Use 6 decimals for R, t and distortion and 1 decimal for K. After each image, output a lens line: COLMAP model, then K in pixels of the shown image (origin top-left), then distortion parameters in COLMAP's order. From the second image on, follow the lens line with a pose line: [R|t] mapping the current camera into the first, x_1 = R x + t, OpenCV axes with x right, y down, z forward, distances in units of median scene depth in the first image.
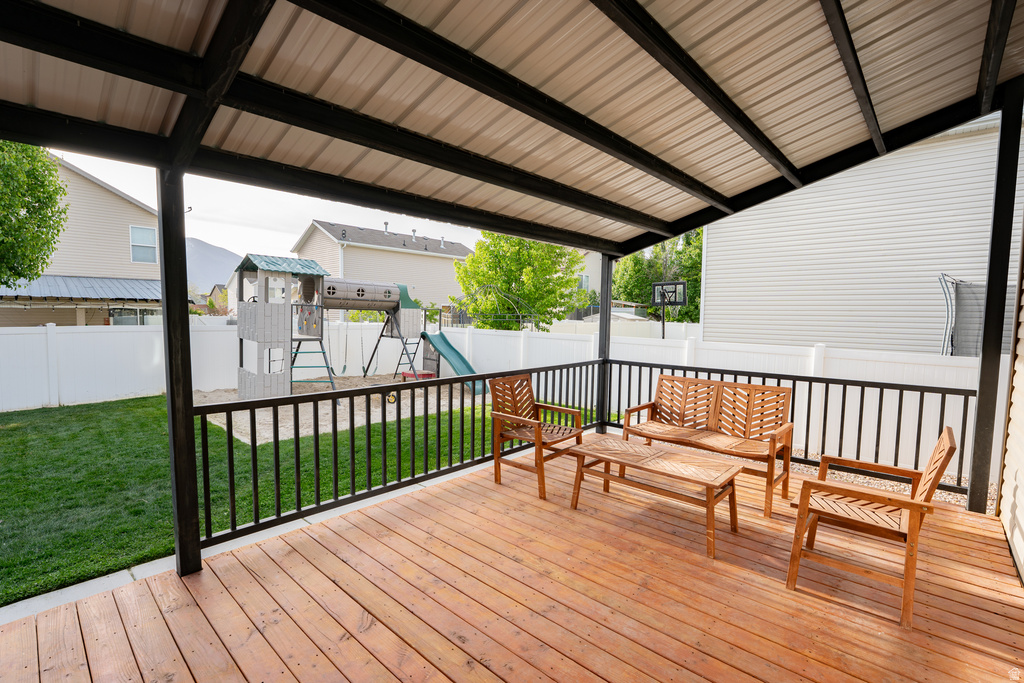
lens RADIAL K [[470.4, 0, 474.1], [0, 470.4, 346.1], [0, 0, 1]] dist [-0.049814, -0.000176]
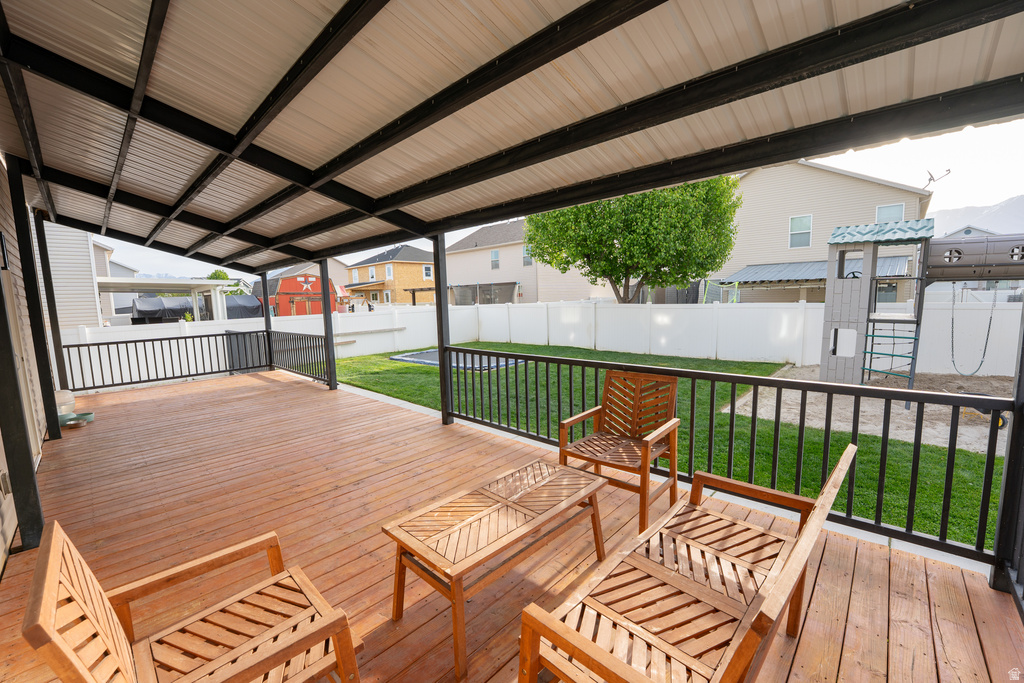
lens RADIAL K [[413.0, 0, 512.0], [0, 413.0, 341.5], [0, 0, 1]] dist [-0.032958, 0.000321]
pose [[0.023489, 0.091730, -0.995507, 0.340015], [-0.038927, 0.995110, 0.090775, -0.017428], [0.998966, 0.036620, 0.026945, 0.345914]]
